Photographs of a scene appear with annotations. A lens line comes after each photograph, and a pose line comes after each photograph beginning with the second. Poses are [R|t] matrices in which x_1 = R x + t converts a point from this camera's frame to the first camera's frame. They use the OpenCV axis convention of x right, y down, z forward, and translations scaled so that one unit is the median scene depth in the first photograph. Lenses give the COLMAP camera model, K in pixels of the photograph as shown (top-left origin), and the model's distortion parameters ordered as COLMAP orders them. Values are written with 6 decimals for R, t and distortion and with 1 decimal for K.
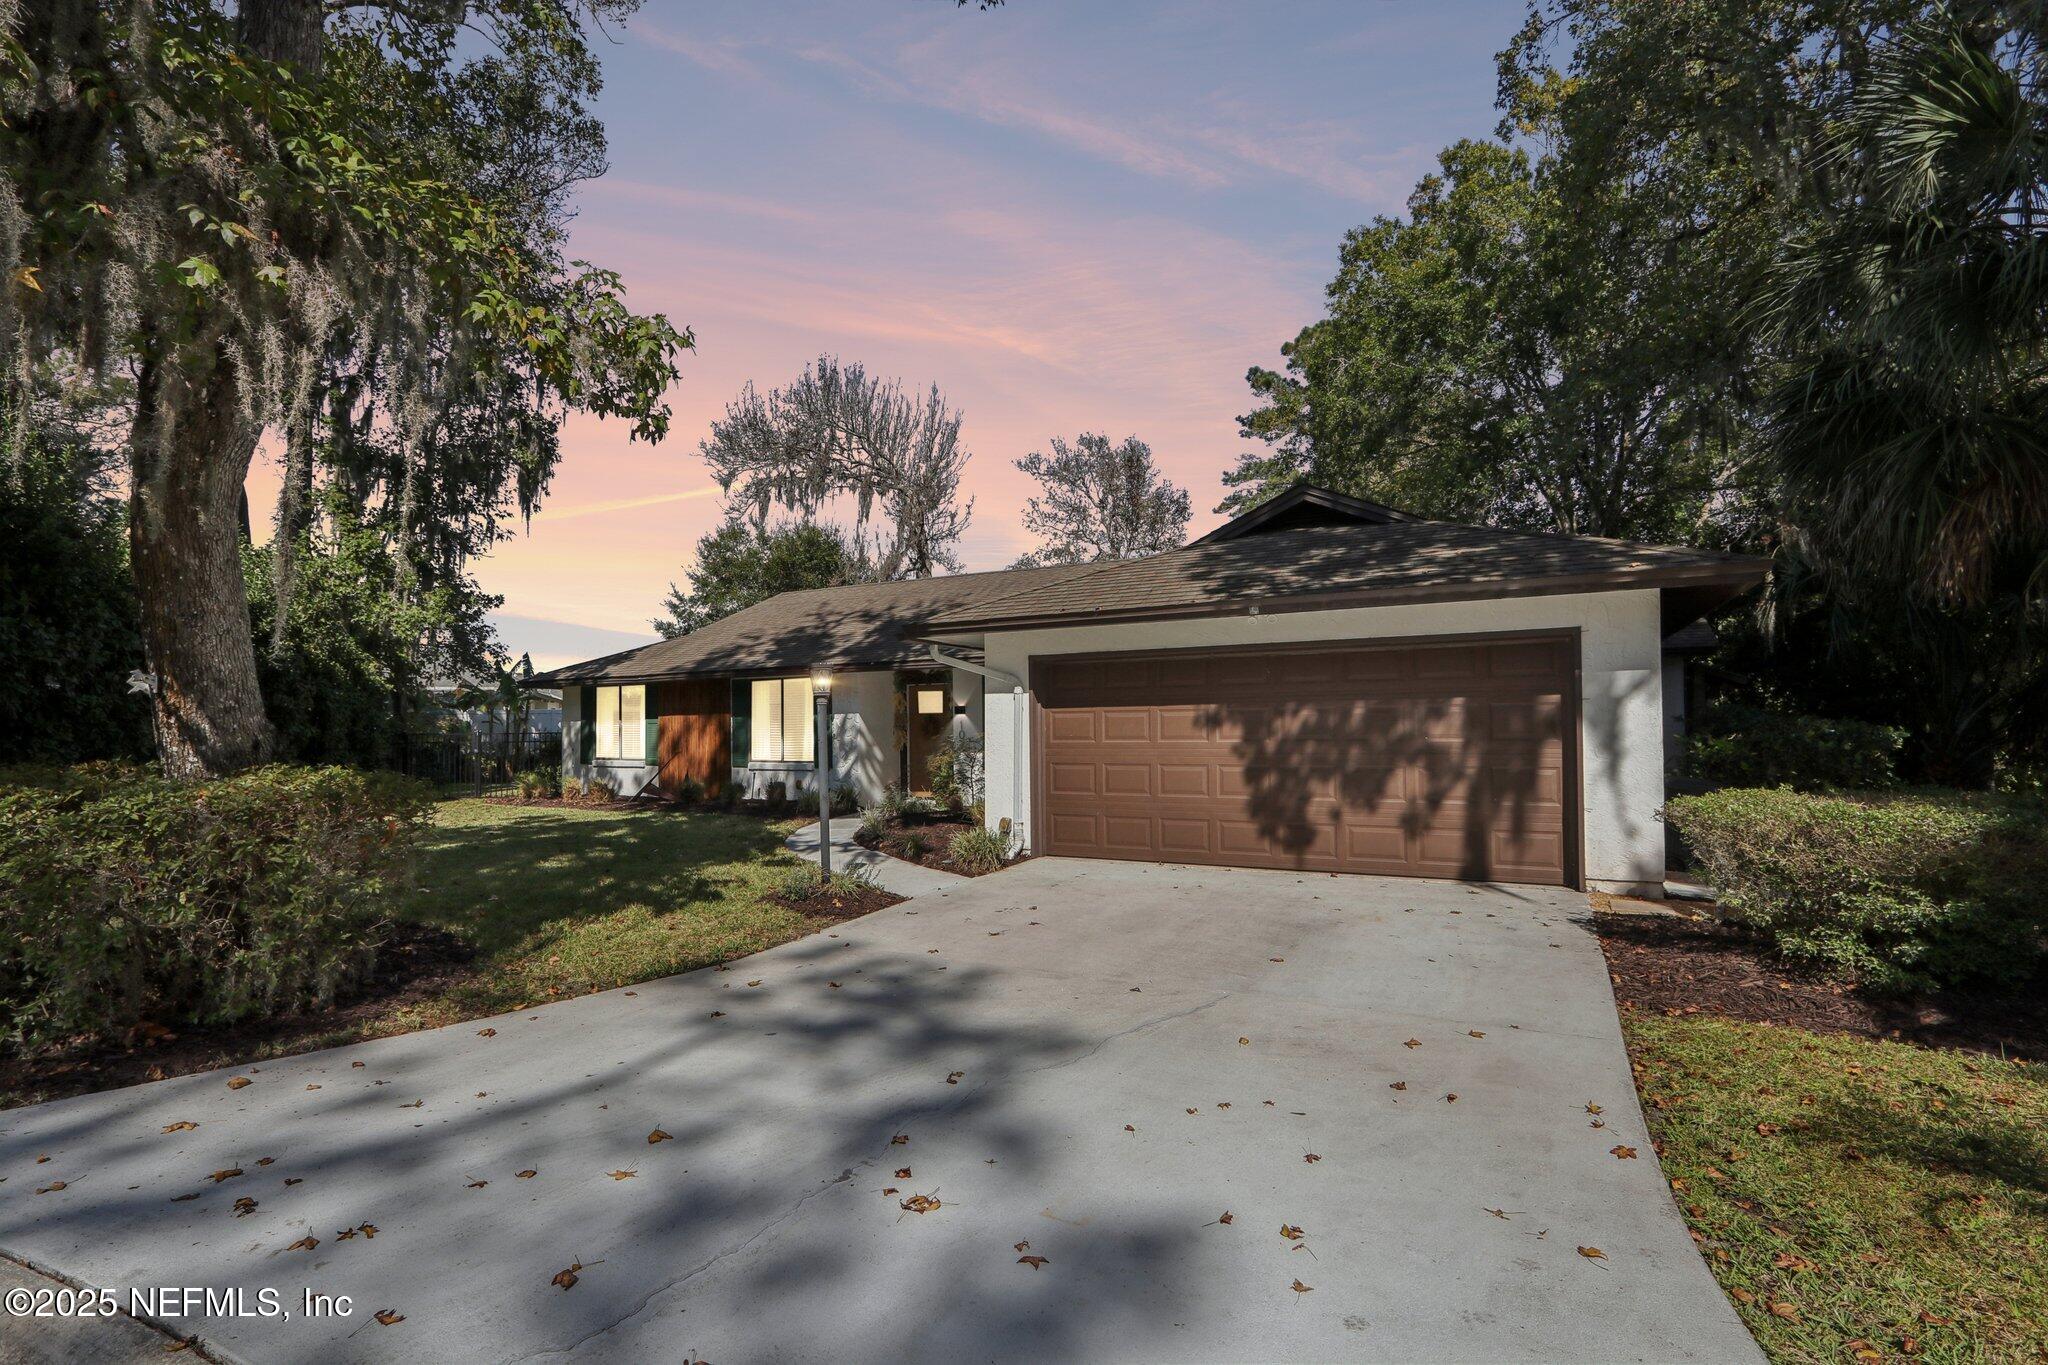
lens RADIAL K [[947.4, 0, 1024.0], [0, 947.4, 682.5], [0, 0, 1]] dist [-0.028394, 0.000046]
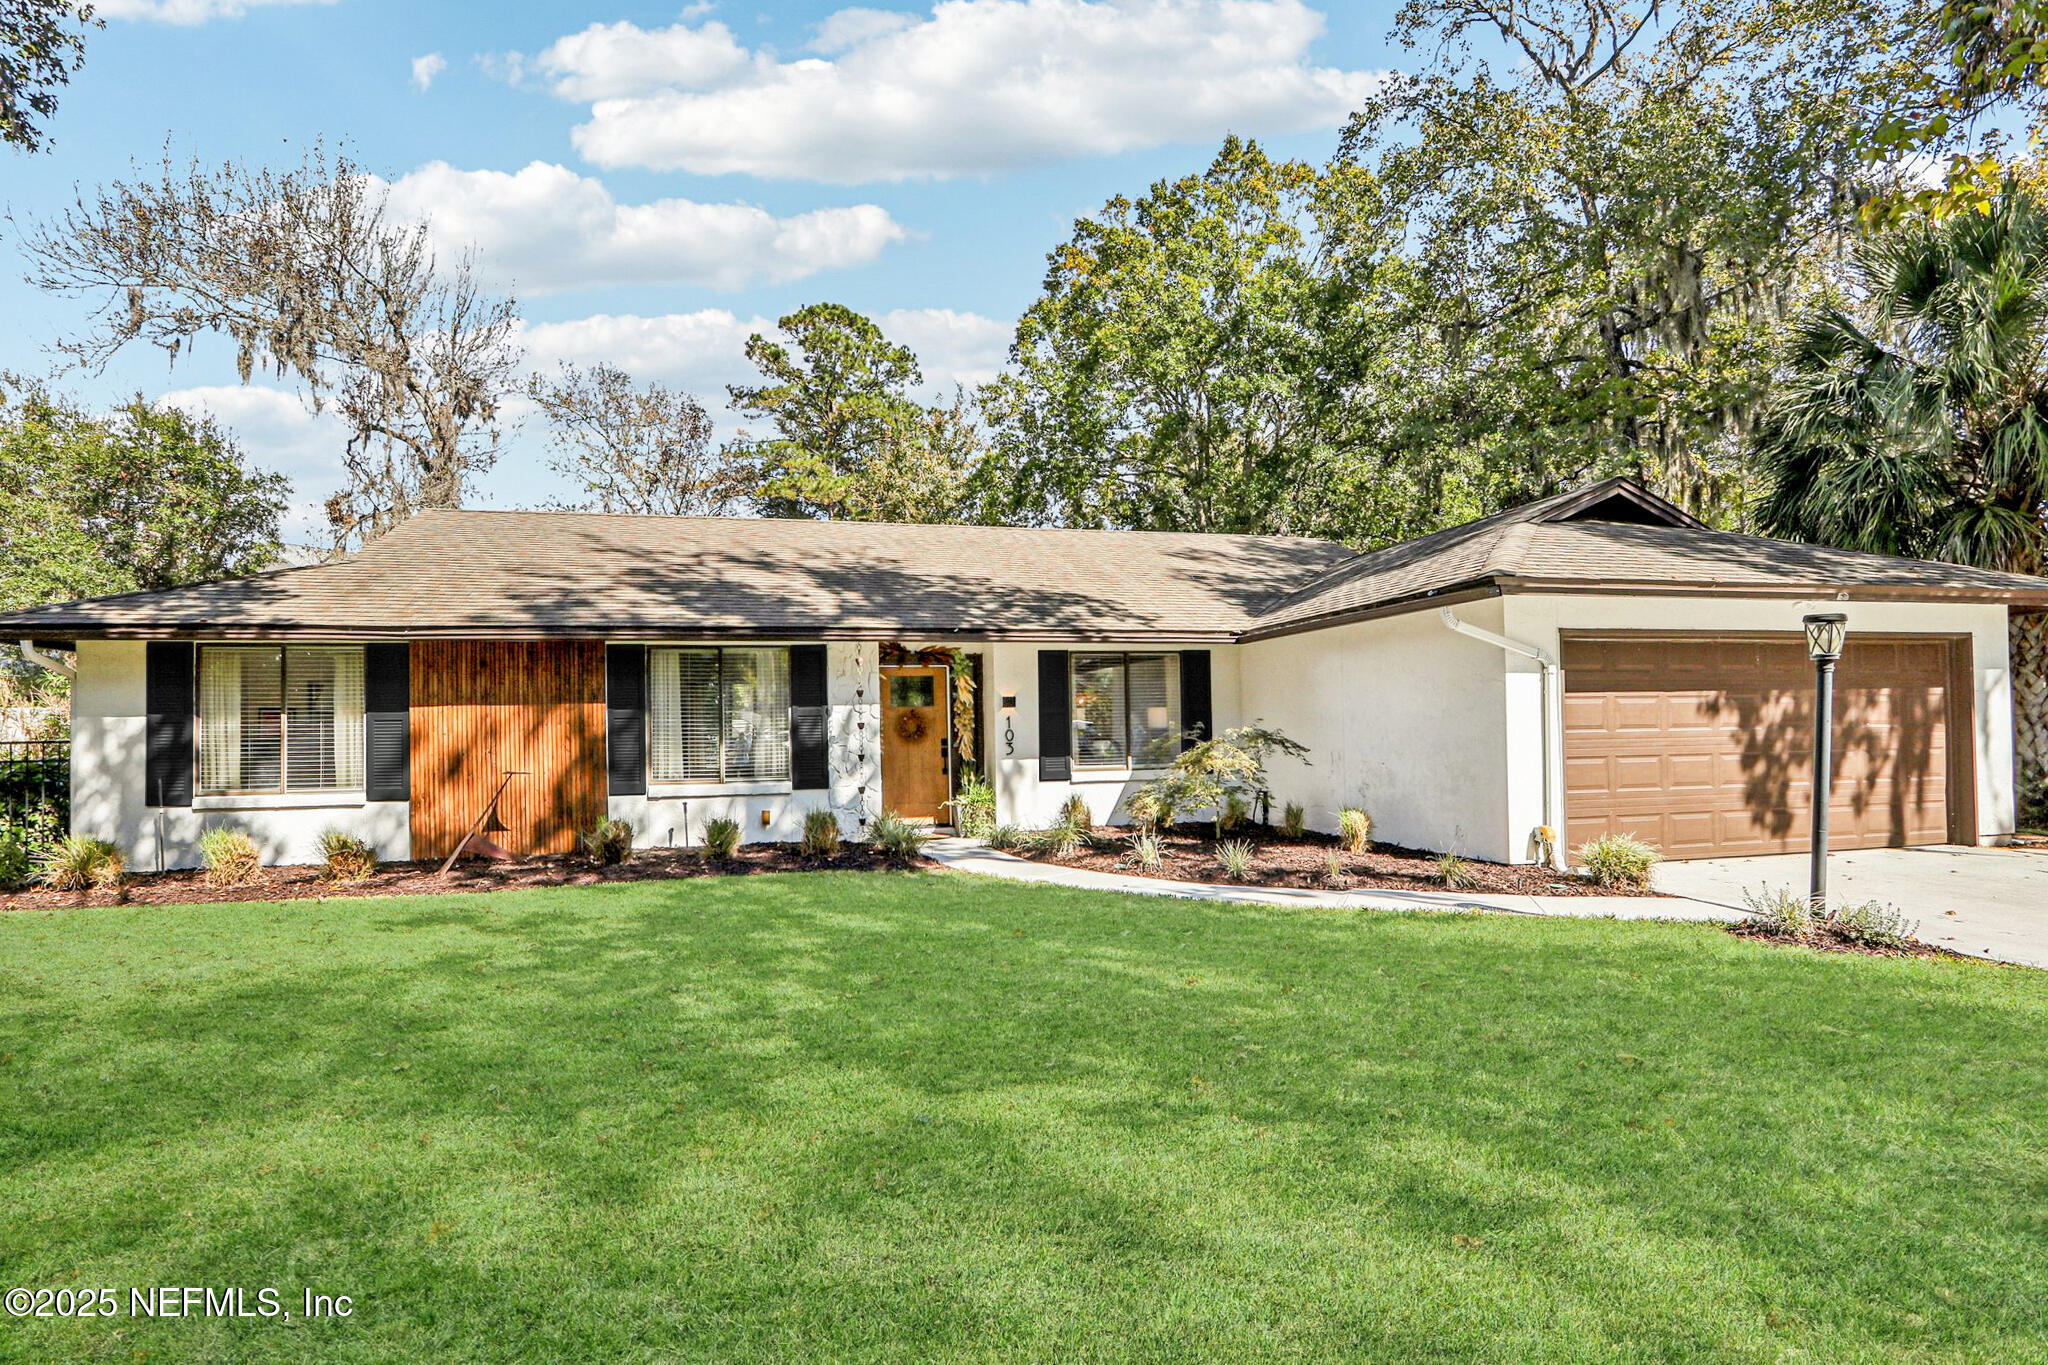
lens RADIAL K [[987.6, 0, 1000.2], [0, 987.6, 730.8], [0, 0, 1]] dist [-0.017684, 0.000438]
pose [[0.740020, 0.002405, 0.672581, -1.042637], [-0.022288, 0.999532, 0.020949, 0.061594], [-0.672216, -0.030493, 0.739727, 0.789679]]
